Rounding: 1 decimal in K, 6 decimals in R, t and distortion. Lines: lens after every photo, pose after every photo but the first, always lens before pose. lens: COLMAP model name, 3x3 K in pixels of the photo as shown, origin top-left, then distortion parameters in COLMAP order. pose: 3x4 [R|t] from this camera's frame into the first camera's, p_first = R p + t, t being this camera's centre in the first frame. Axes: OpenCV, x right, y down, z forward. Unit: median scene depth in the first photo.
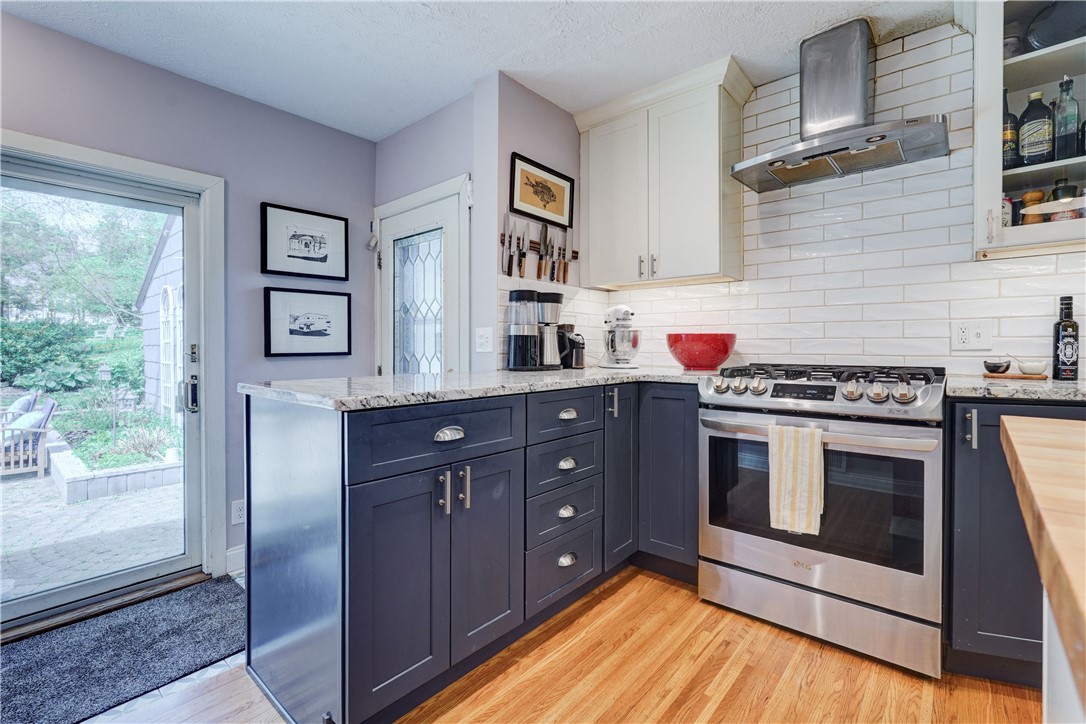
lens RADIAL K [[490.8, 0, 538.6], [0, 490.8, 355.8], [0, 0, 1]] dist [-0.001137, -0.000291]
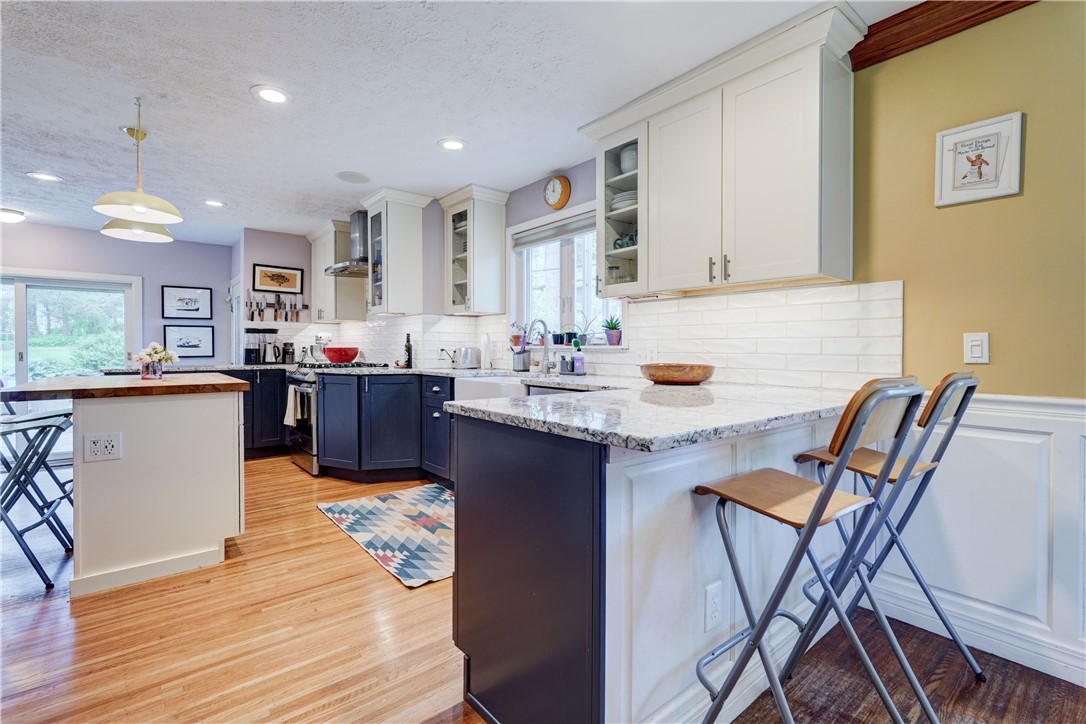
lens RADIAL K [[495.1, 0, 542.4], [0, 495.1, 355.3], [0, 0, 1]] dist [-0.003699, -0.000087]
pose [[0.989032, 0.002833, -0.147672, 1.883333], [-0.004465, 0.999933, -0.010721, 0.008296], [0.147631, 0.011263, 0.988978, -1.183363]]
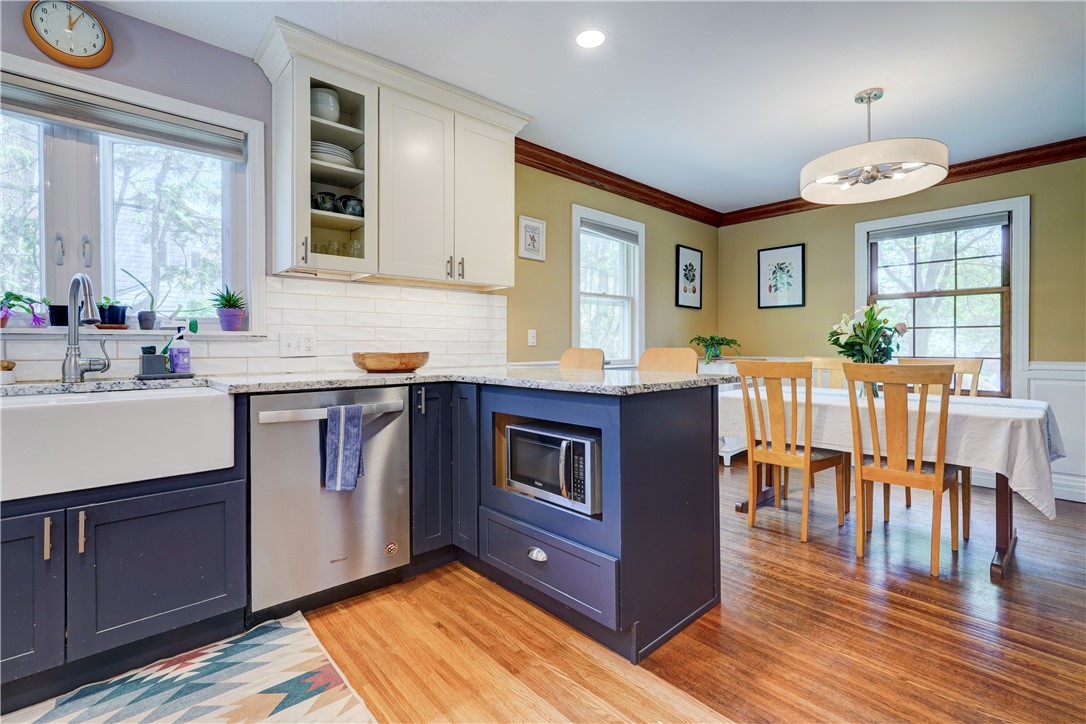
lens RADIAL K [[495.1, 0, 542.4], [0, 495.1, 355.3], [0, 0, 1]] dist [-0.003699, -0.000087]
pose [[0.094263, -0.022510, 0.995293, 0.789370], [0.026174, 0.999455, 0.020125, 0.009330], [-0.995203, 0.024154, 0.094801, -0.339270]]
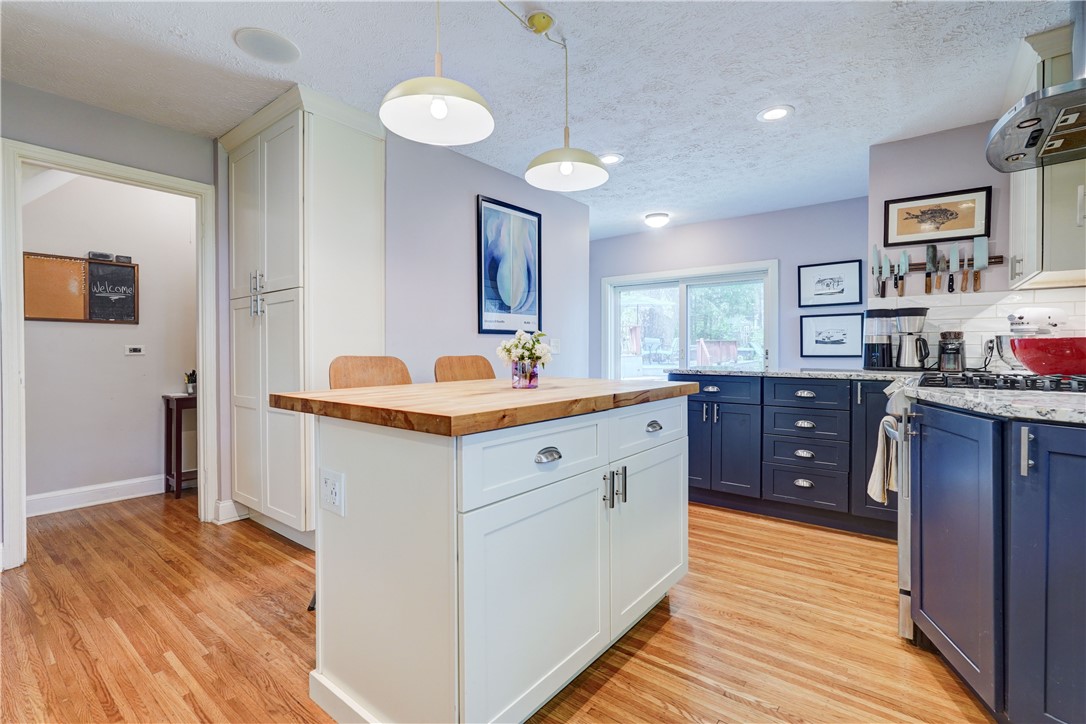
lens RADIAL K [[487.8, 0, 542.1], [0, 487.8, 349.3], [0, 0, 1]] dist [-0.002015, -0.000086]
pose [[0.053565, 0.000073, -0.998564, 1.452405], [-0.023372, 0.999726, -0.001181, -0.003329], [0.998291, 0.023402, 0.053552, 0.047690]]
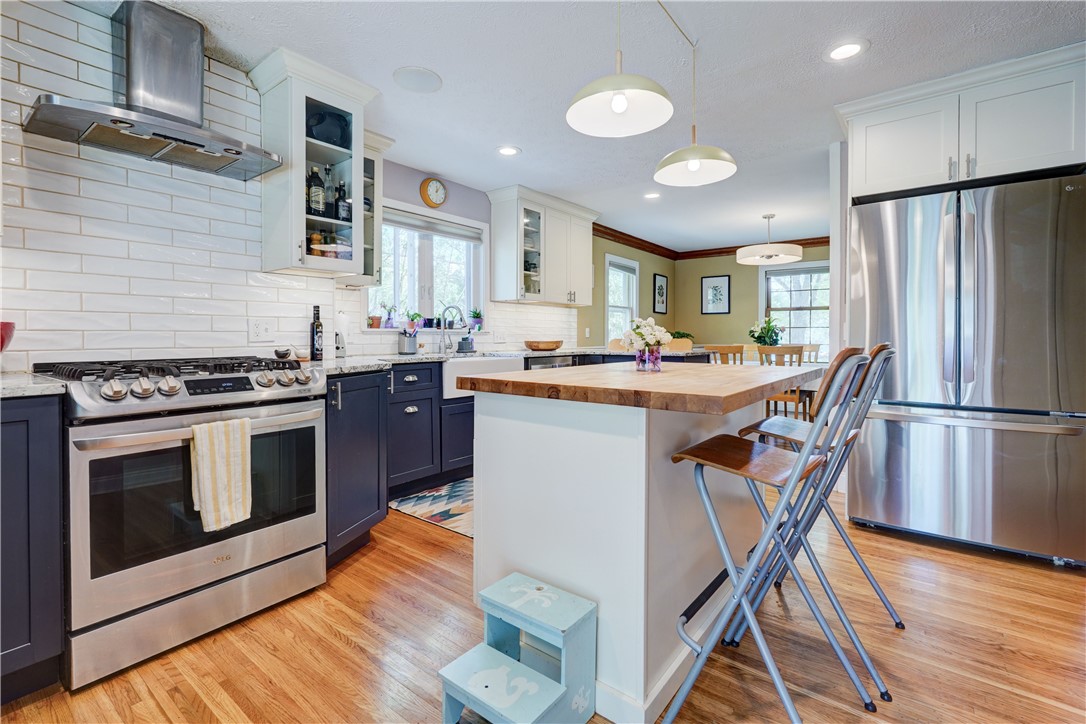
lens RADIAL K [[487.8, 0, 542.1], [0, 487.8, 349.3], [0, 0, 1]] dist [-0.002015, -0.000086]
pose [[-0.069413, -0.027237, 0.997216, -0.417917], [0.023830, 0.999297, 0.028952, -0.011247], [-0.997303, 0.025773, -0.068715, 0.351775]]
